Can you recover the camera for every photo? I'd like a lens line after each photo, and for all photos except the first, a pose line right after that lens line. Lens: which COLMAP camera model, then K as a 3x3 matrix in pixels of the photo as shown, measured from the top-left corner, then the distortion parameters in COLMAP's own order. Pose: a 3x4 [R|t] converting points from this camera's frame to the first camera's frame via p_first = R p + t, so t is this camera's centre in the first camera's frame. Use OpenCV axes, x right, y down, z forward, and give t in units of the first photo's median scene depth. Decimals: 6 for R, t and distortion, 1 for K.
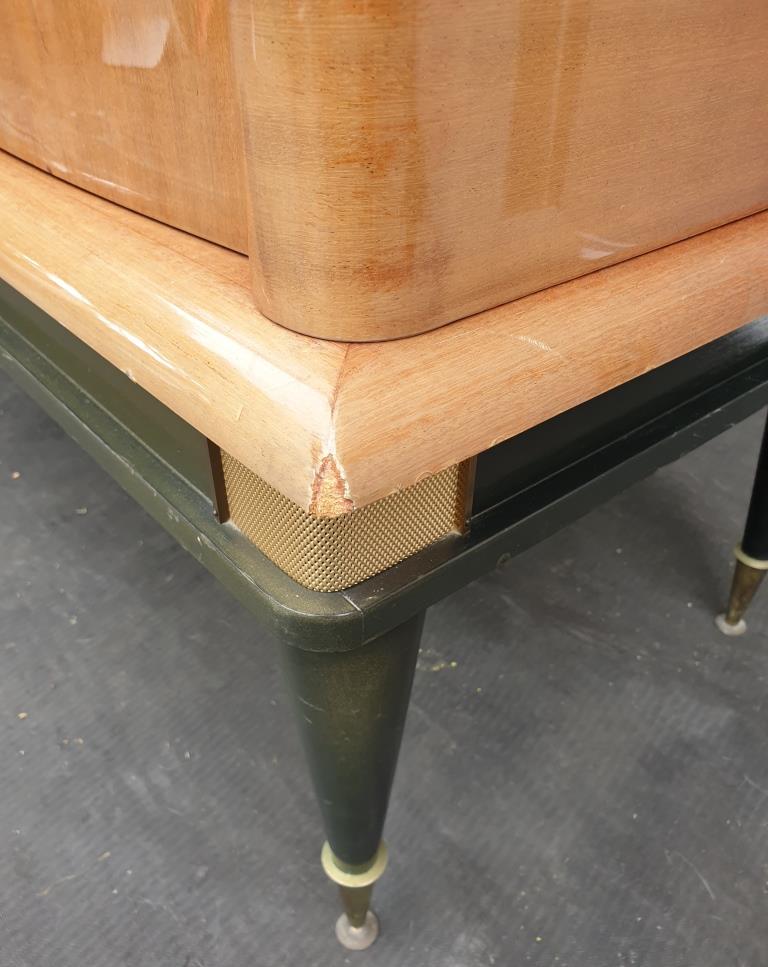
lens RADIAL K [[797.3, 0, 384.0], [0, 797.3, 483.5], [0, 0, 1]] dist [-0.079211, -0.004818]
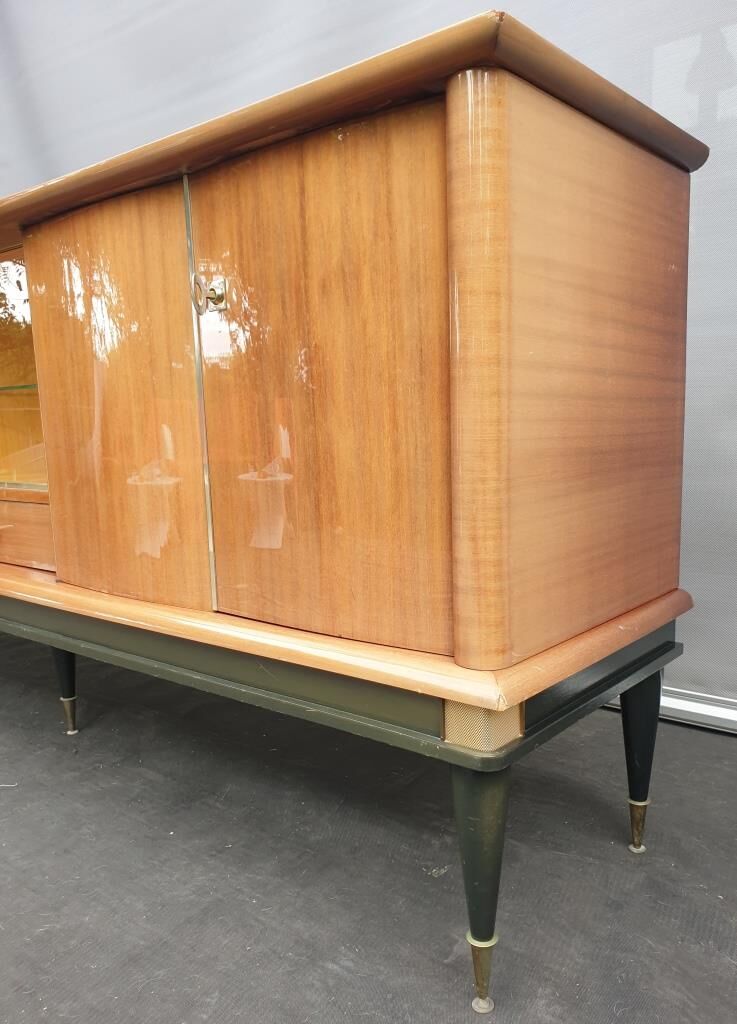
lens RADIAL K [[838.9, 0, 368.5], [0, 838.9, 512.0], [0, 0, 1]] dist [-0.059405, 0.000132]
pose [[0.986149, -0.053441, 0.157019, -0.490619], [0.122923, 0.871056, -0.475554, 0.397816], [-0.111358, 0.488268, 0.865560, -1.104975]]
